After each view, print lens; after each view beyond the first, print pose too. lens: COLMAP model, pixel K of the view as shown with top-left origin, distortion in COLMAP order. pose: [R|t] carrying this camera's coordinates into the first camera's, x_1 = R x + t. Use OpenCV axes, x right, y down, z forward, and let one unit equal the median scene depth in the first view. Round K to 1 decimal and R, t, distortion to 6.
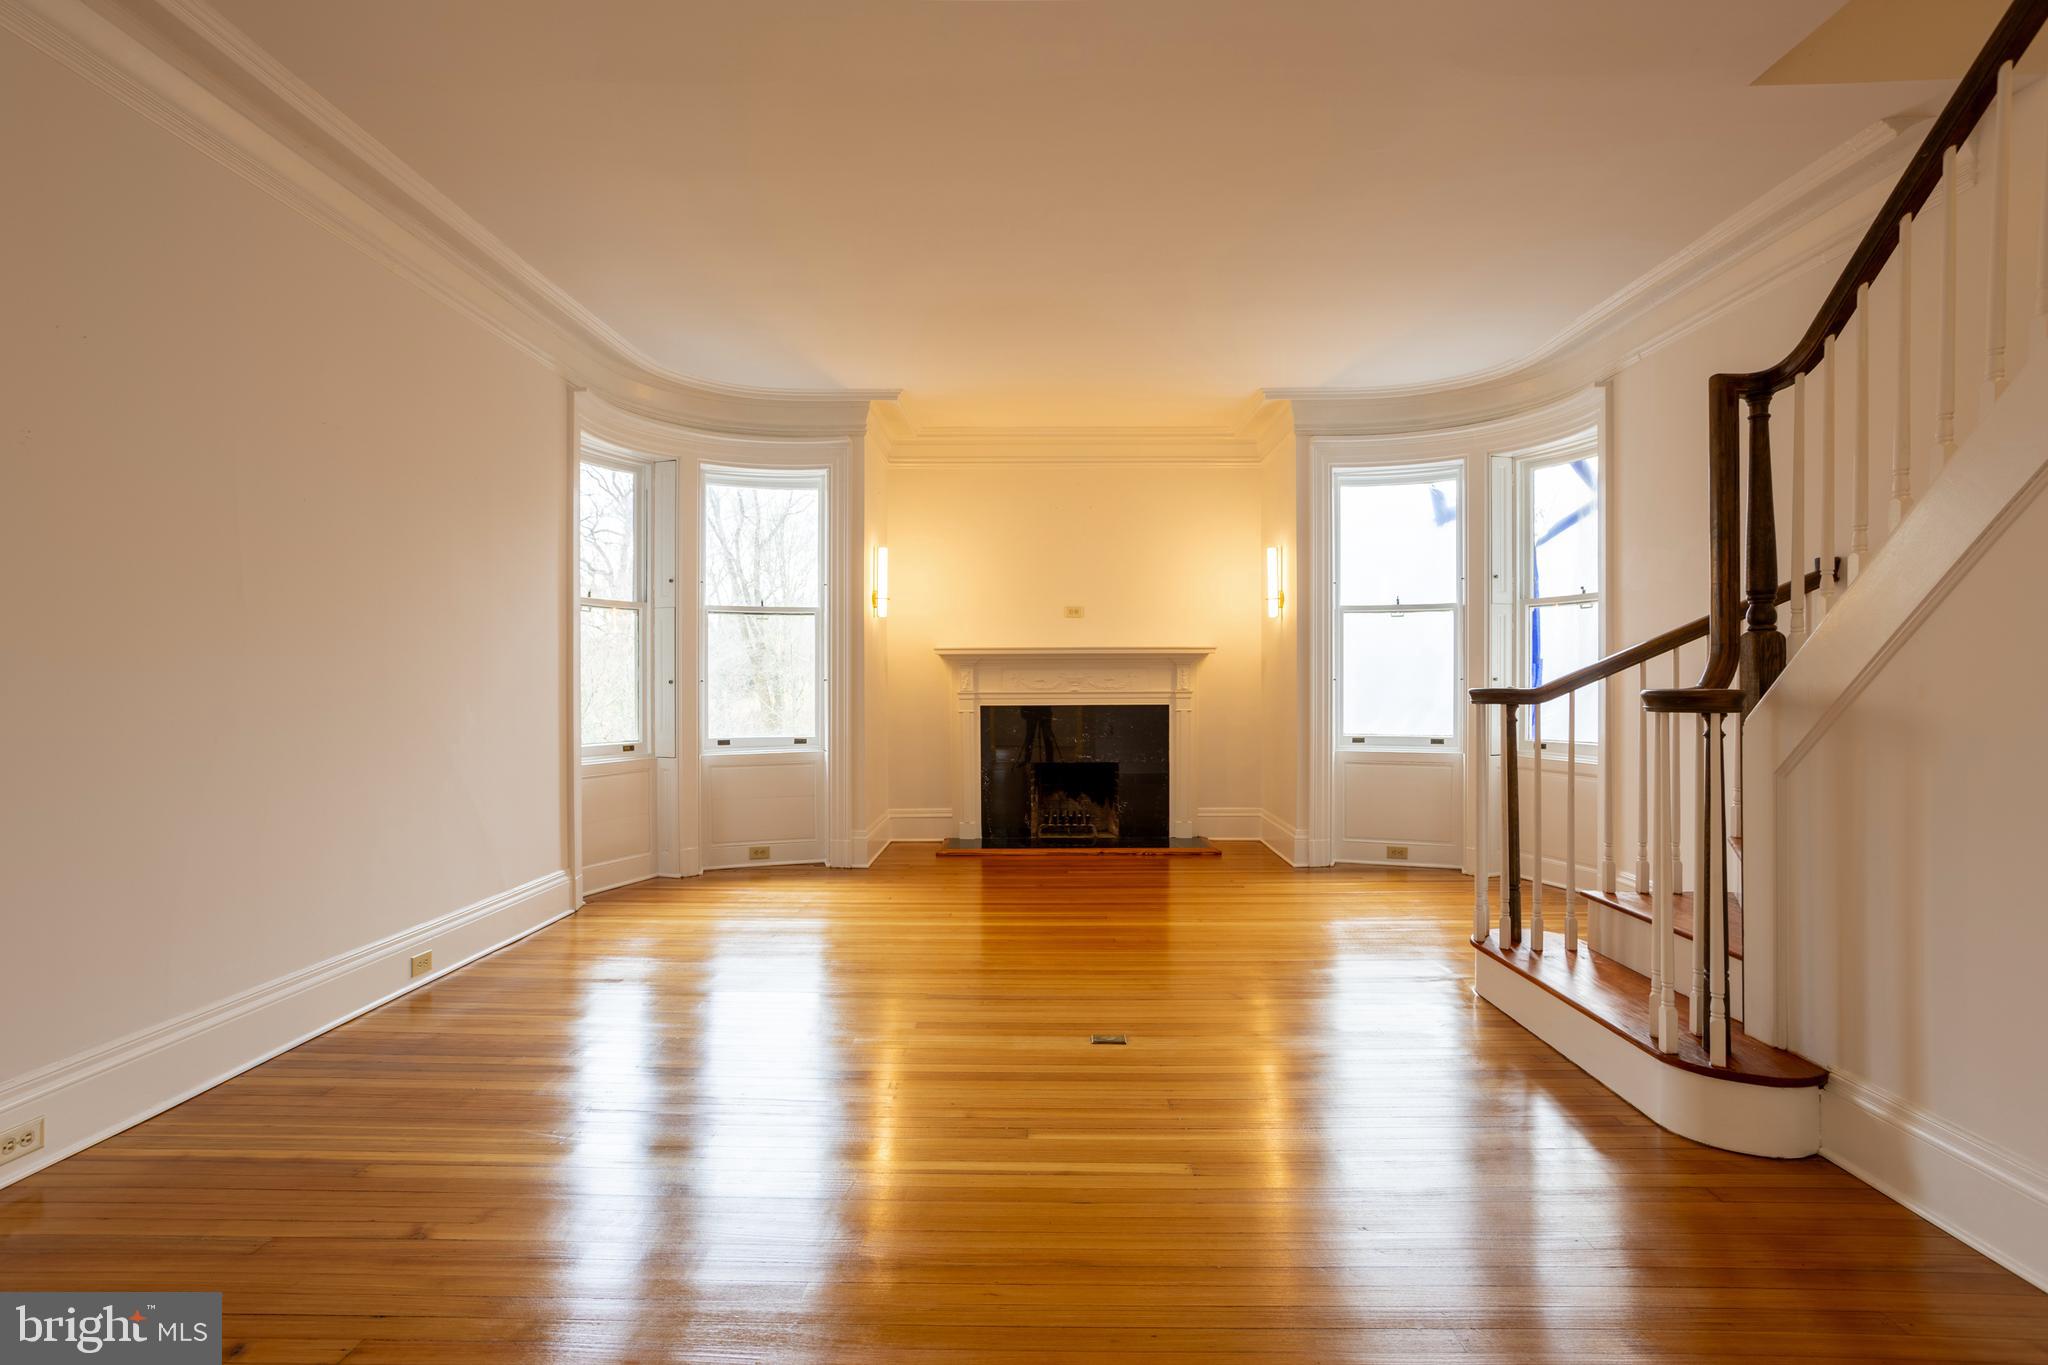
lens RADIAL K [[989.2, 0, 1032.6], [0, 989.2, 689.1], [0, 0, 1]] dist [-0.056688, 0.043420]
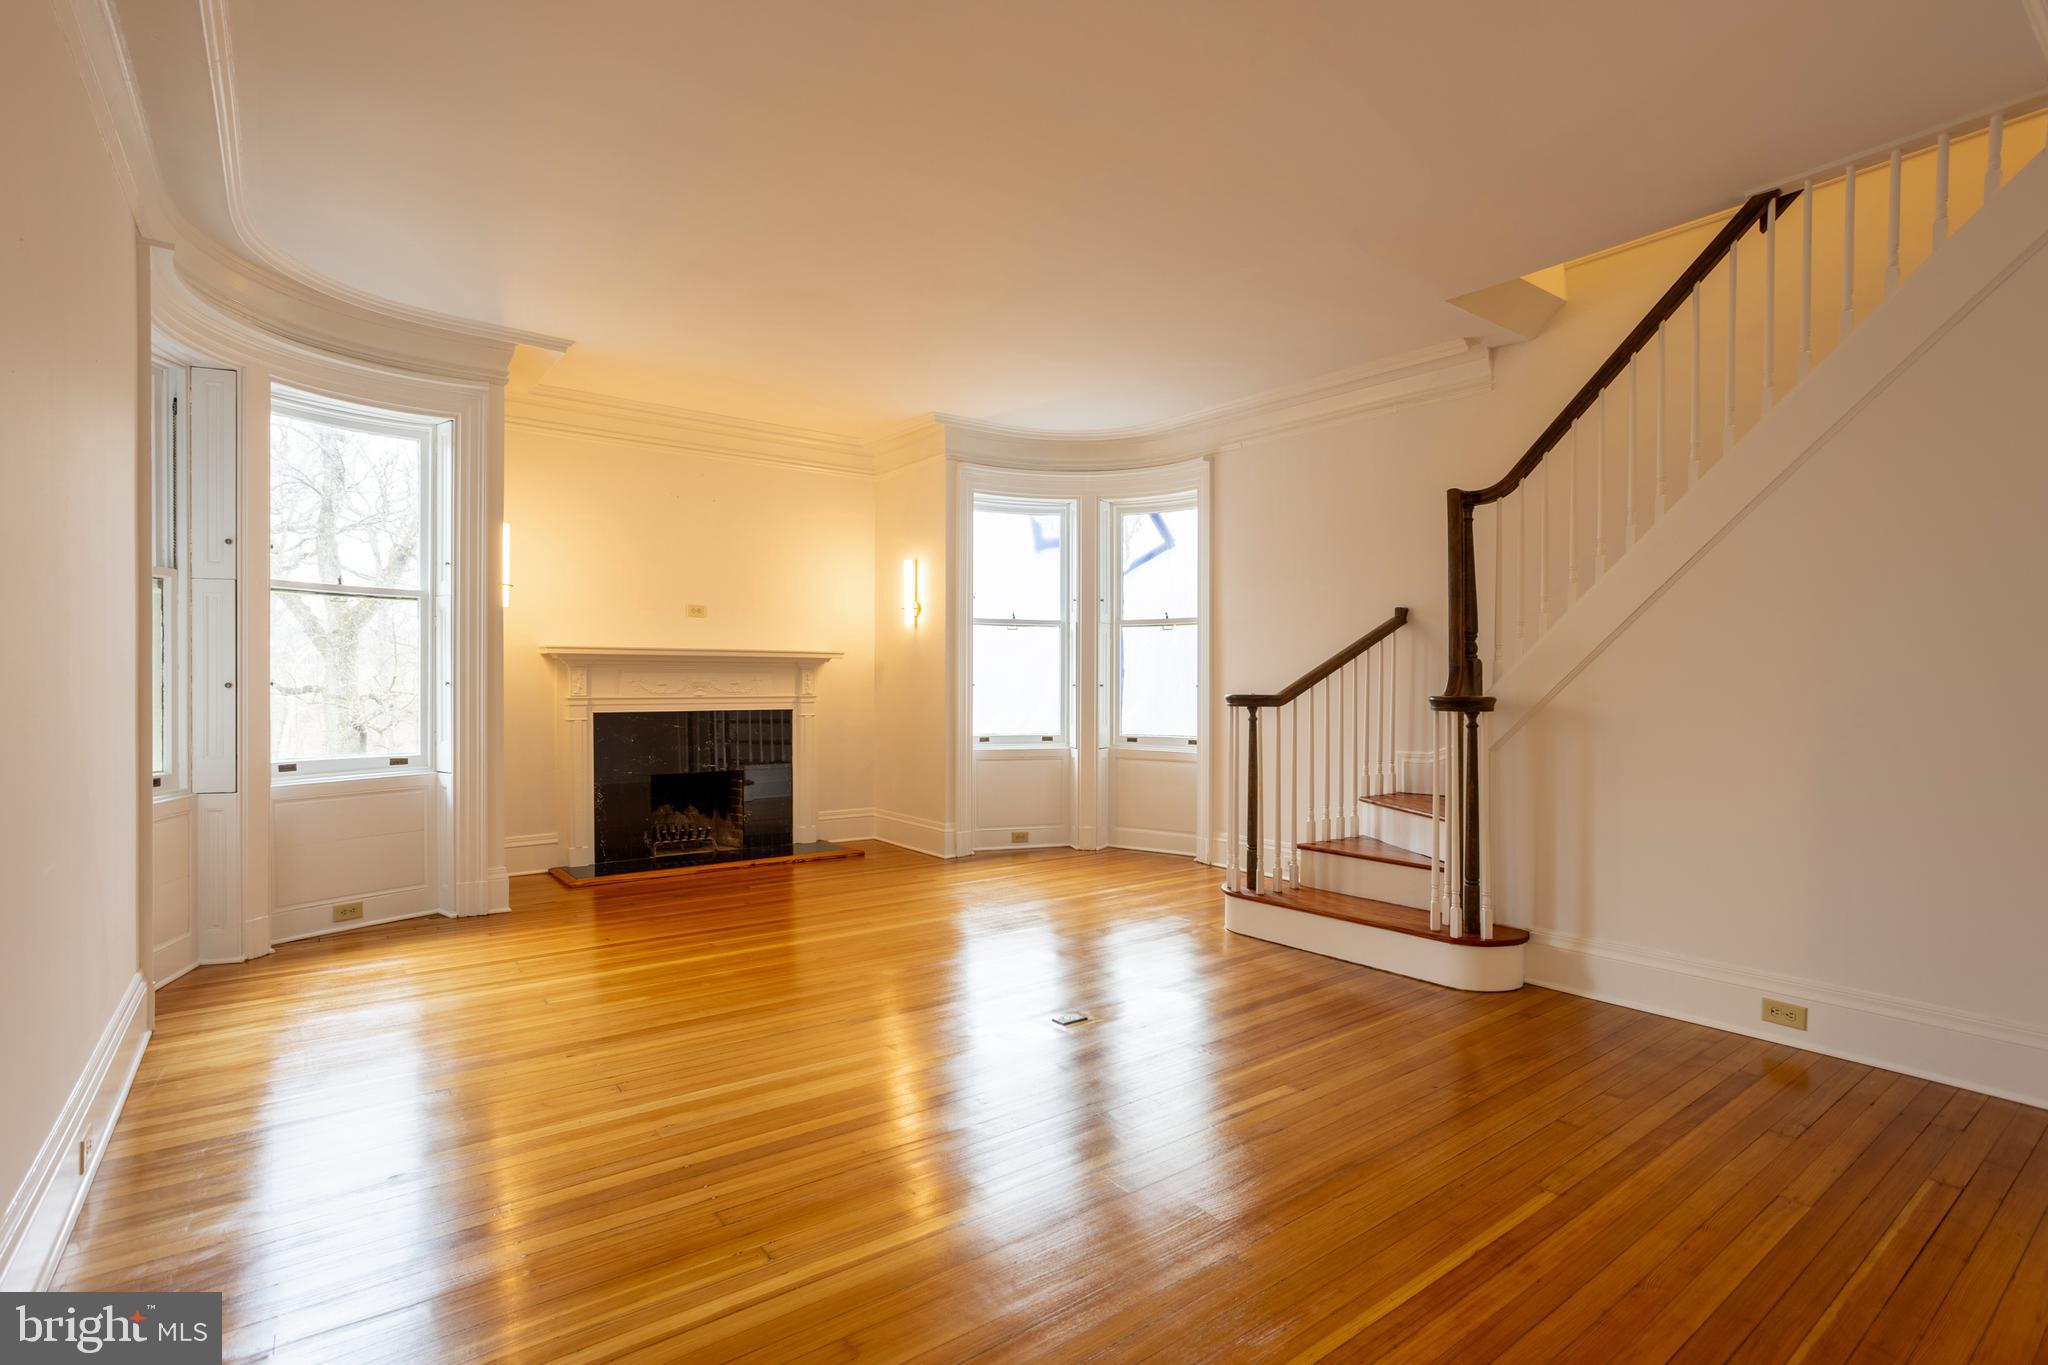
lens RADIAL K [[989.2, 0, 1032.6], [0, 989.2, 689.1], [0, 0, 1]] dist [-0.056688, 0.043420]
pose [[0.784191, 0.001384, 0.620518, -0.325257], [-0.000262, 0.999998, -0.001900, -0.003026], [-0.620520, 0.001327, 0.784190, 0.089720]]
